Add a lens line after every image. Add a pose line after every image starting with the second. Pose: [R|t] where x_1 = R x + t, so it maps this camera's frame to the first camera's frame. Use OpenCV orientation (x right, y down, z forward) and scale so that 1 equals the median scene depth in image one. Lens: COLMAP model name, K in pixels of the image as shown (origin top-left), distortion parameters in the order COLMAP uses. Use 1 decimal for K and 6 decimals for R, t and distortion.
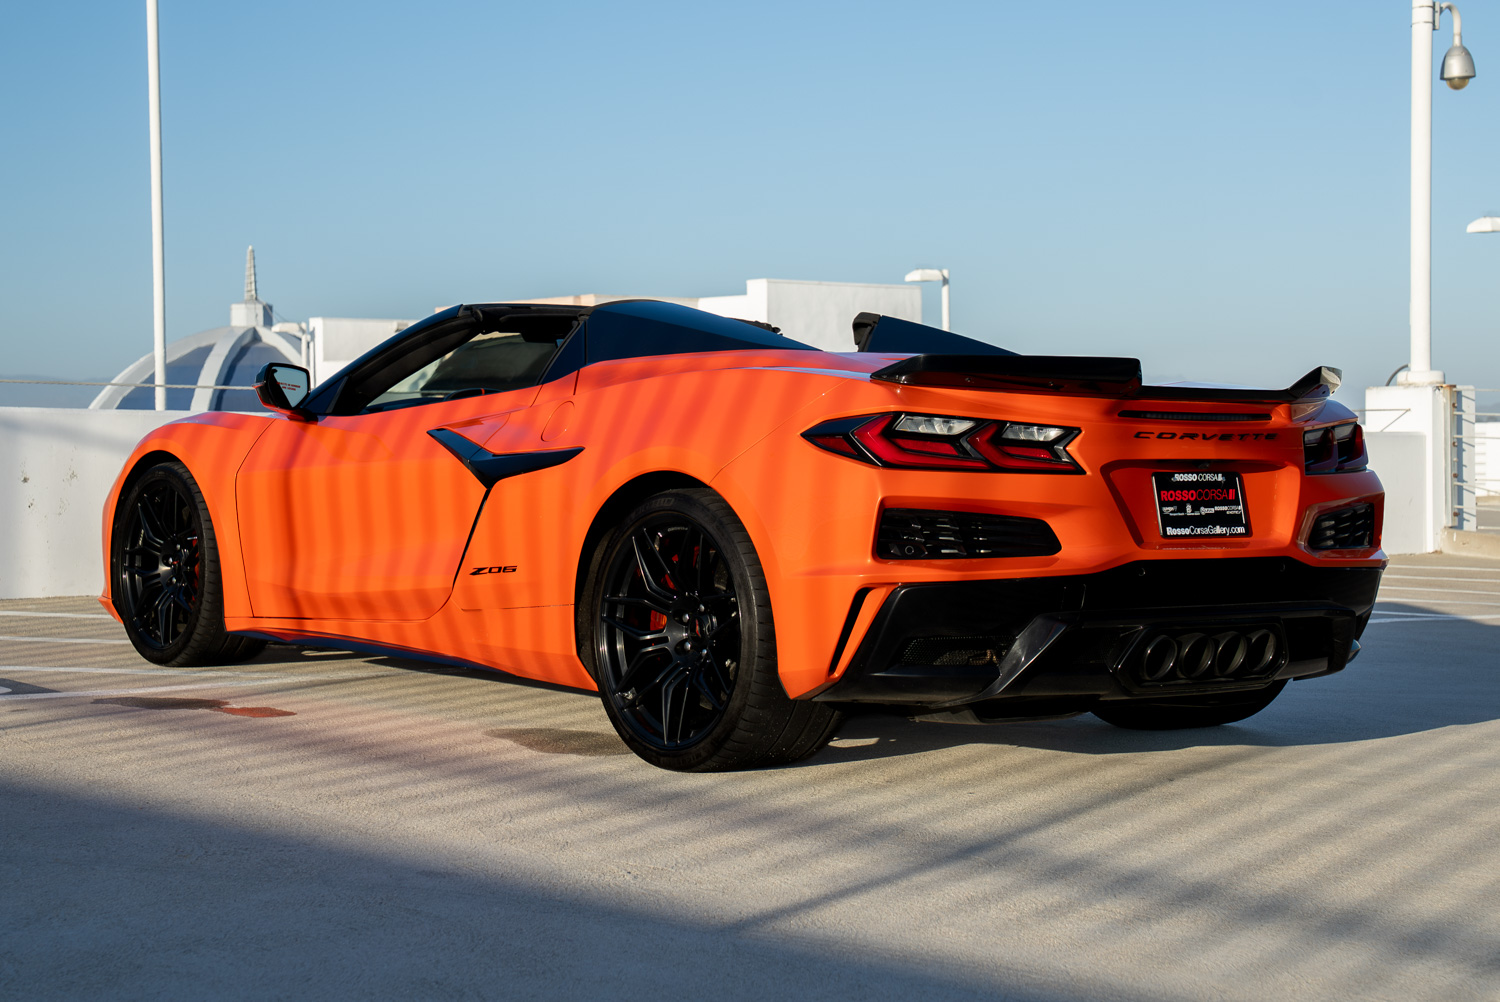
lens RADIAL K [[2382.6, 0, 776.4], [0, 2382.6, 501.1], [0, 0, 1]] dist [0.190107, 0.091202]
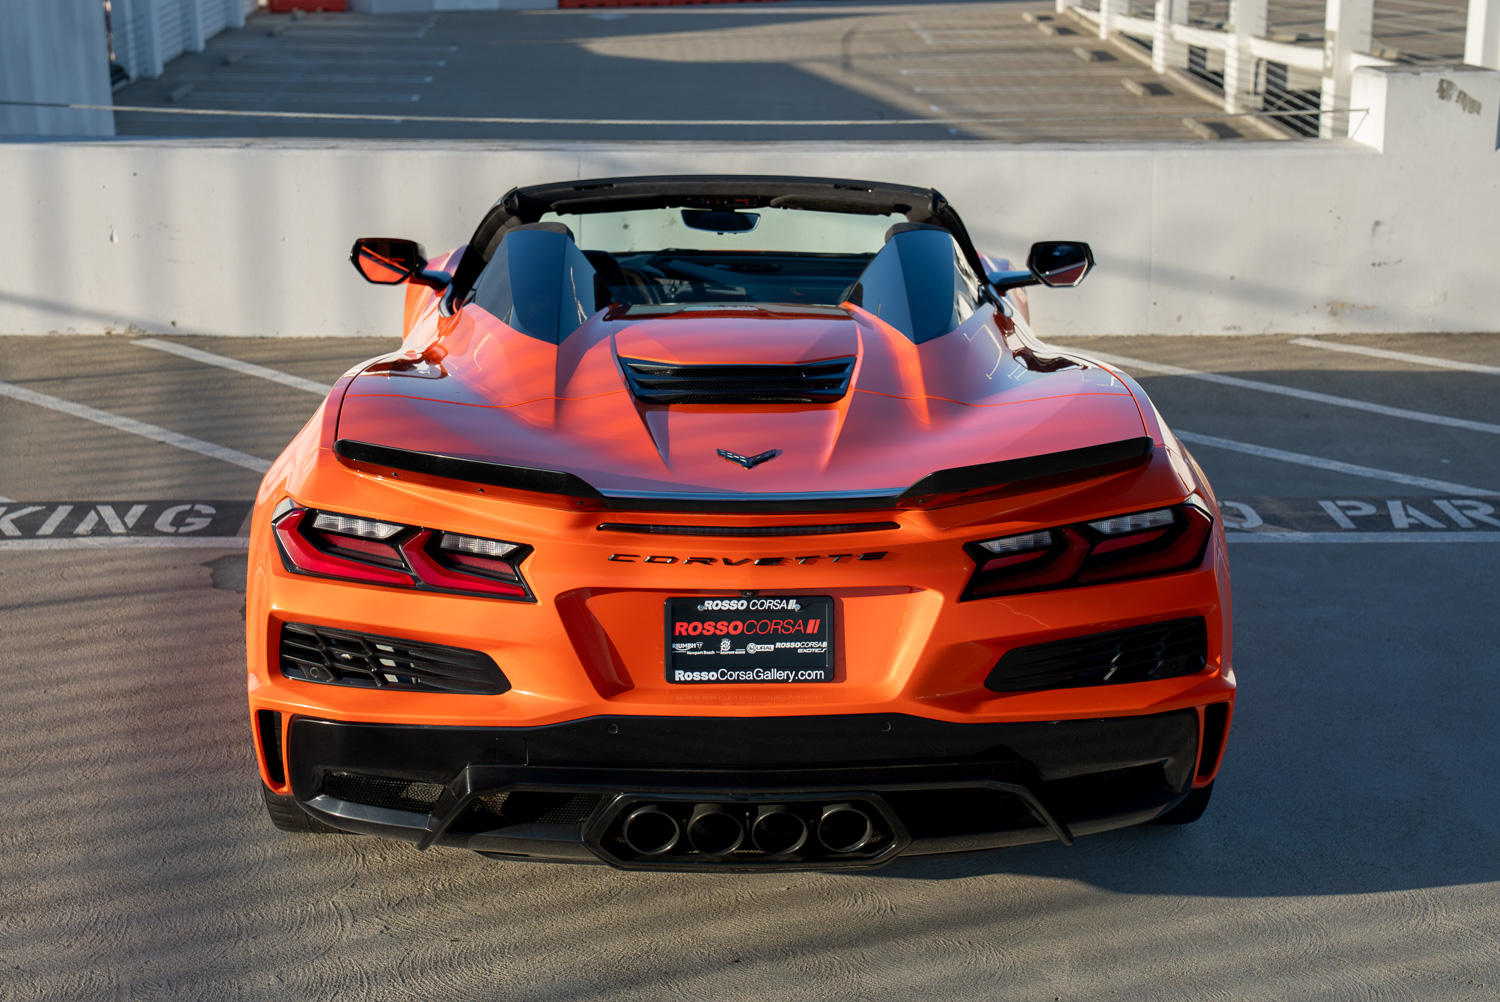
lens RADIAL K [[2318.5, 0, 750.0], [0, 2318.5, 501.0], [0, 0, 1]] dist [0.191261, 0.039554]
pose [[0.813444, 0.143463, -0.563673, 0.589650], [-0.014121, 0.973690, 0.227439, -0.210796], [0.581472, -0.177049, 0.794068, 0.419618]]
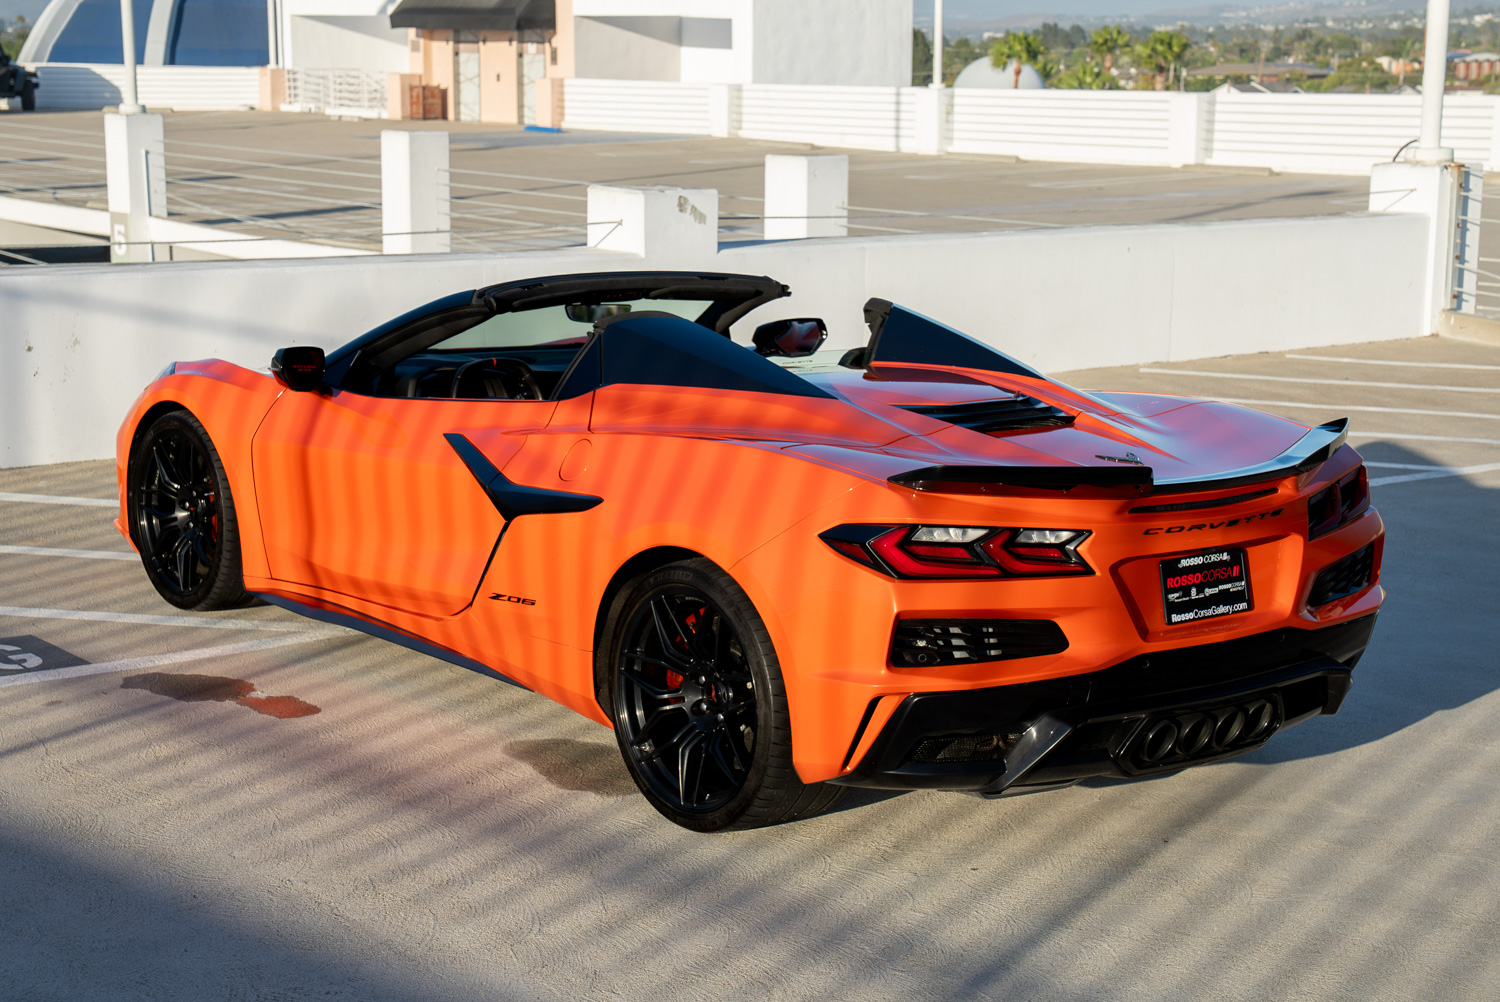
lens RADIAL K [[2420.0, 0, 756.6], [0, 2420.0, 507.5], [0, 0, 1]] dist [0.185765, 0.049541]
pose [[0.999894, 0.014419, 0.002226, -0.018061], [-0.014589, 0.986621, 0.162378, -0.198716], [0.000146, -0.162393, 0.986726, -0.024501]]
